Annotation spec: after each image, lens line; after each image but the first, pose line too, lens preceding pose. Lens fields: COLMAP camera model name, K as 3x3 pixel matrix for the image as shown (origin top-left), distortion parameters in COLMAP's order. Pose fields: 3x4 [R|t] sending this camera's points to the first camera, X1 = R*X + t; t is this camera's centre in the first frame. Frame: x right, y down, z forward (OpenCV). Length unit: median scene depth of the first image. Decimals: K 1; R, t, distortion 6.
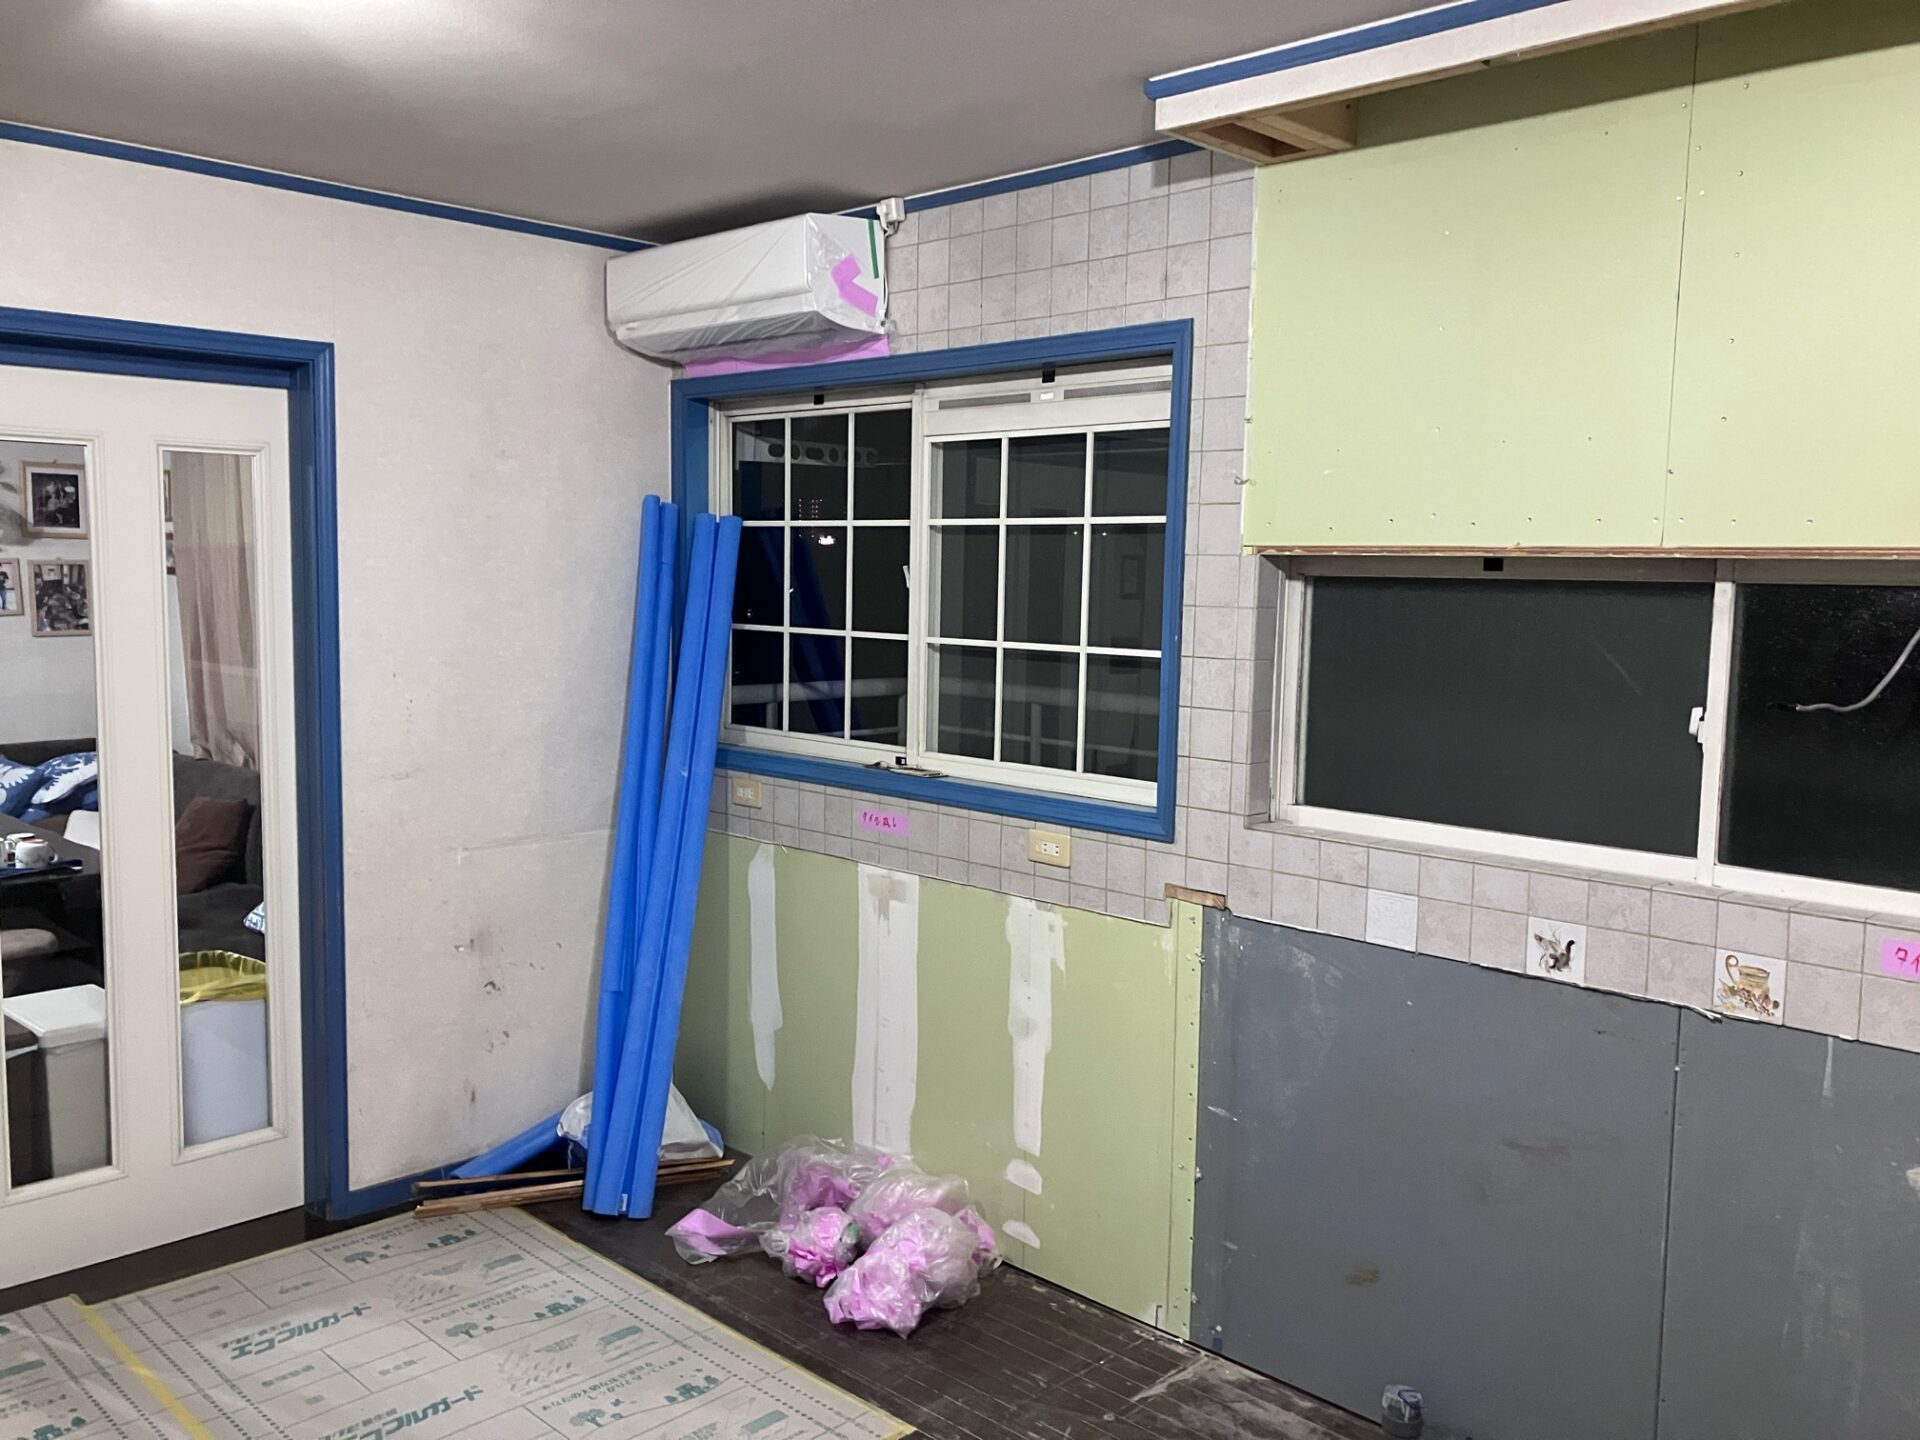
lens RADIAL K [[1578.7, 0, 959.9], [0, 1578.7, 723.2], [0, 0, 1]] dist [0.012950, 0.000225]
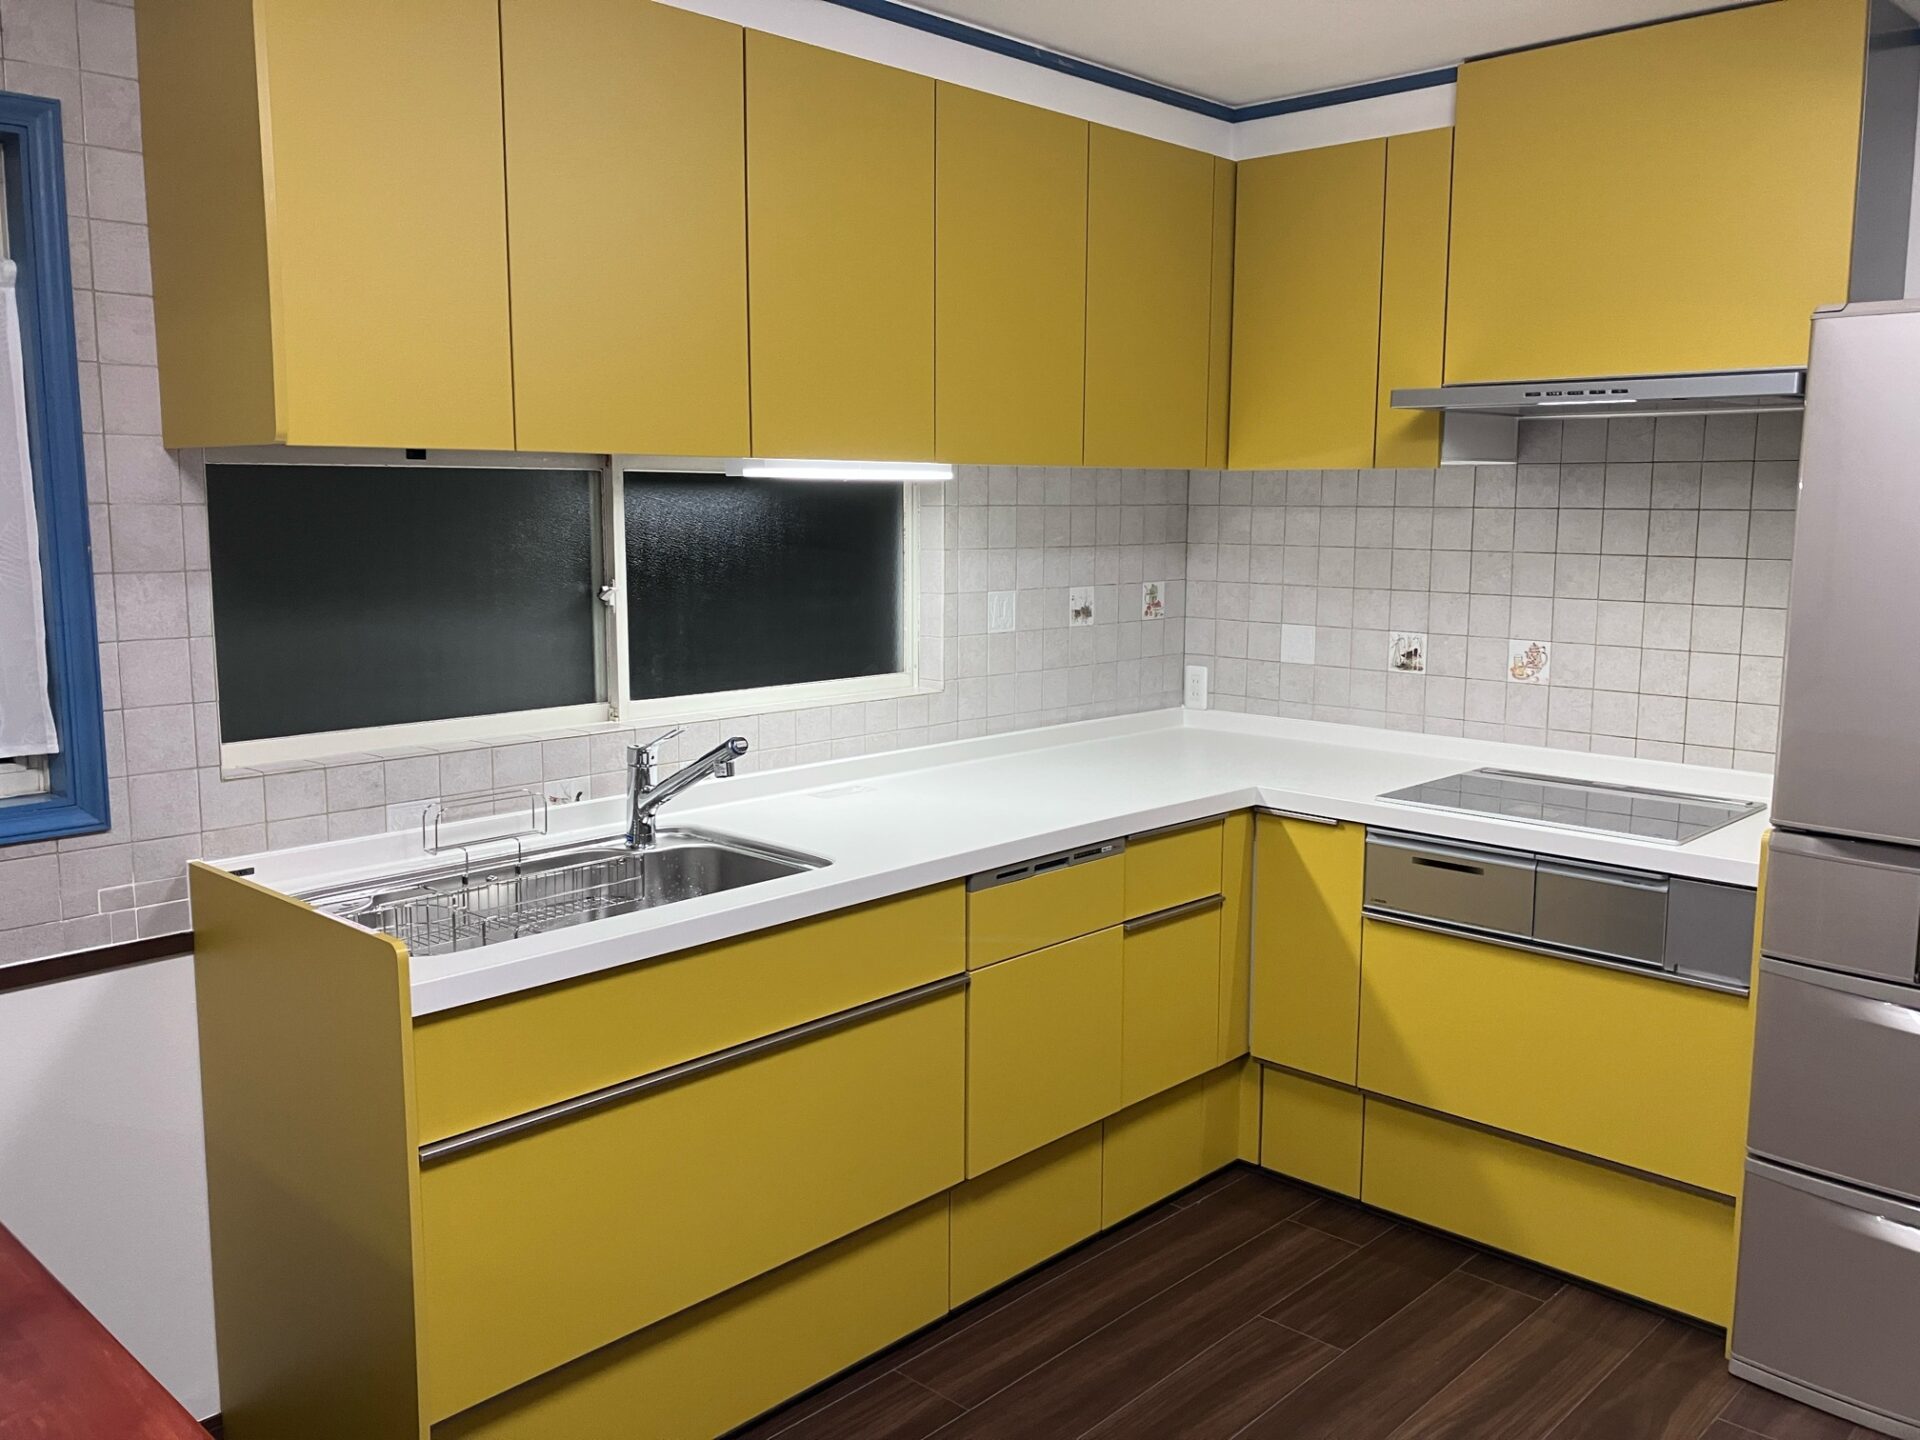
lens RADIAL K [[1578.7, 0, 962.6], [0, 1578.7, 712.0], [0, 0, 1]] dist [0.012950, 0.000225]
pose [[-0.022587, -0.157508, 0.987259, -0.667821], [0.089435, 0.983234, 0.158911, -0.067940], [-0.995737, 0.091885, -0.008122, 0.679776]]
